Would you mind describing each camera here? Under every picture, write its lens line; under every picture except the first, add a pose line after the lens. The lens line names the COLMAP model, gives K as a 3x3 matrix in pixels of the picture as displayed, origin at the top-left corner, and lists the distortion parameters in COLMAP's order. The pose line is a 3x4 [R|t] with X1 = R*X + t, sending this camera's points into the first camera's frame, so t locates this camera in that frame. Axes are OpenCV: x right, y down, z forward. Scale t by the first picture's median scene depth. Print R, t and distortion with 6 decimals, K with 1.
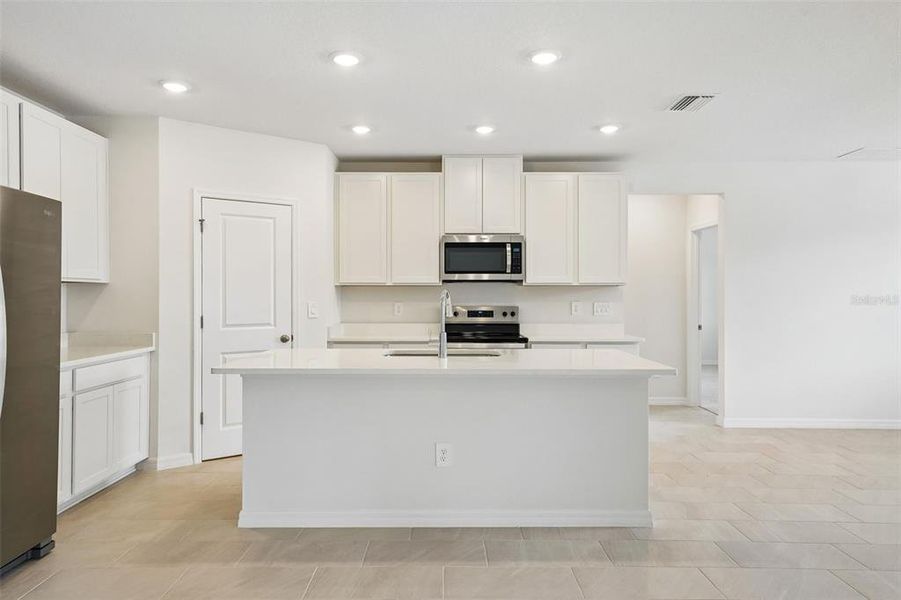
lens RADIAL K [[569.1, 0, 447.0], [0, 569.1, 301.6], [0, 0, 1]] dist [0.013553, -0.001487]
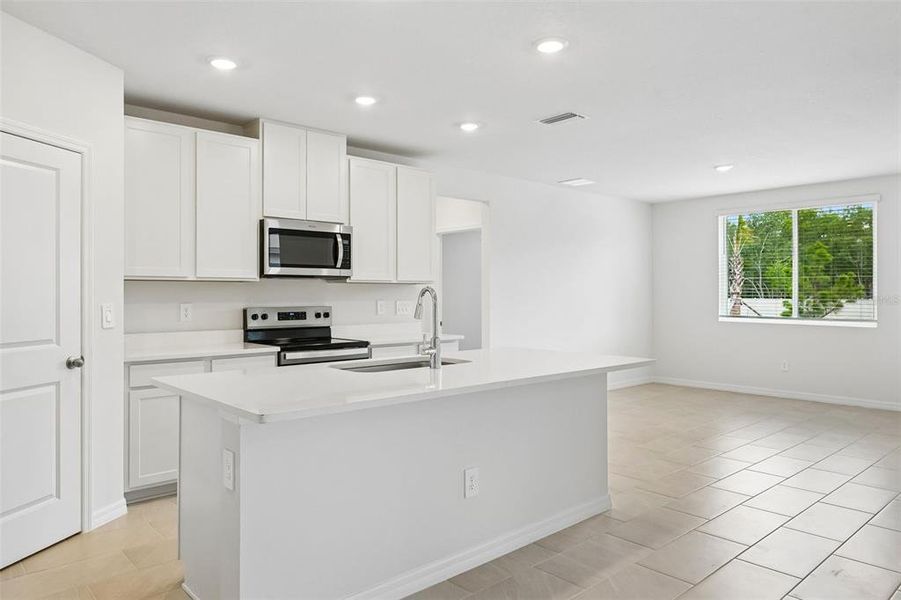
lens RADIAL K [[597.8, 0, 439.8], [0, 597.8, 292.0], [0, 0, 1]] dist [0.004736, 0.000356]
pose [[0.753485, 0.002331, 0.657461, -0.373865], [0.006131, 0.999925, -0.010571, -0.003290], [-0.657436, 0.011996, 0.753415, 0.212252]]
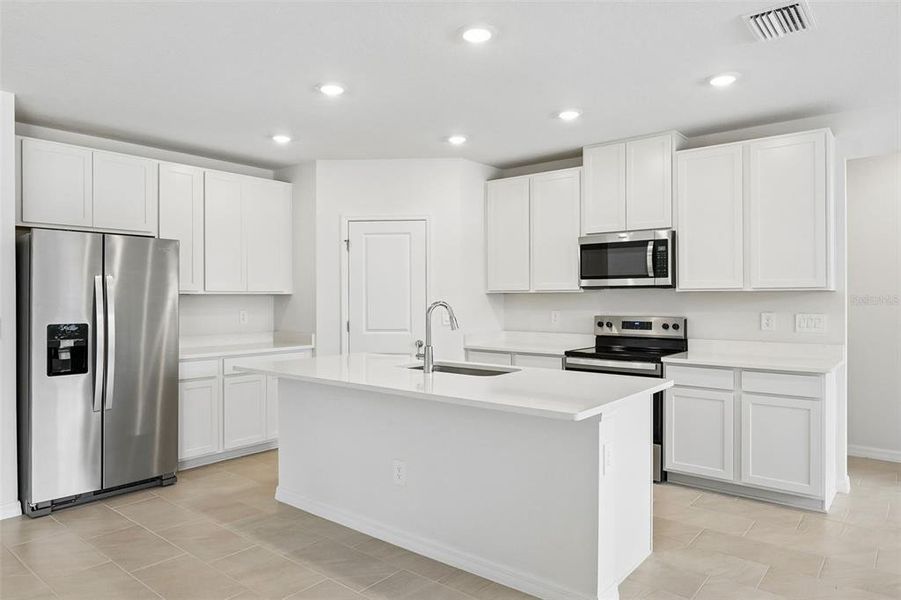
lens RADIAL K [[572.5, 0, 452.6], [0, 572.5, 299.1], [0, 0, 1]] dist [-0.014755, -0.009531]
pose [[0.776036, 0.000515, -0.630689, 0.405235], [-0.003347, 0.999989, -0.003301, -0.014591], [0.630680, 0.004672, 0.776029, 0.177311]]
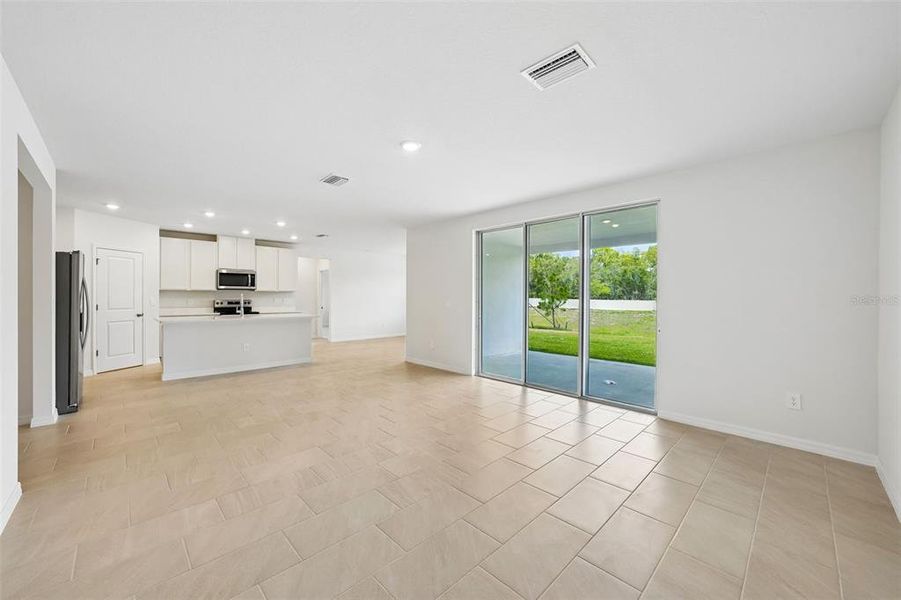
lens RADIAL K [[337.0, 0, 441.5], [0, 337.0, 298.5], [0, 0, 1]] dist [-0.020089, 0.000014]
pose [[0.719167, -0.001209, 0.694836, -0.300205], [0.000665, 0.999999, 0.001053, 0.002188], [-0.694837, -0.000295, 0.719167, -0.621709]]
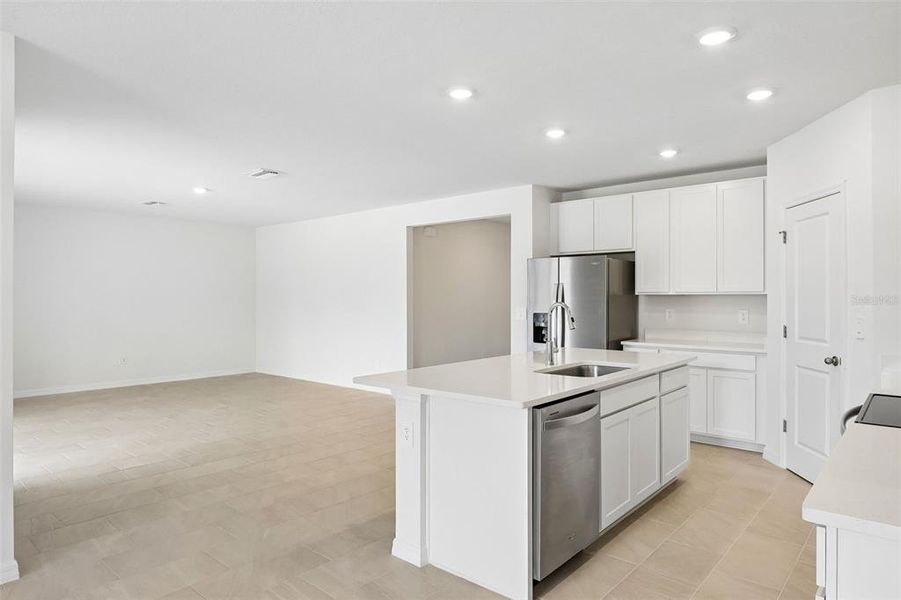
lens RADIAL K [[569.1, 0, 449.9], [0, 569.1, 298.4], [0, 0, 1]] dist [0.013553, -0.001487]
pose [[-0.660016, 0.003684, -0.751242, 0.606653], [-0.003737, 0.999960, 0.008187, -0.024436], [0.751242, 0.008211, -0.659976, 1.013784]]
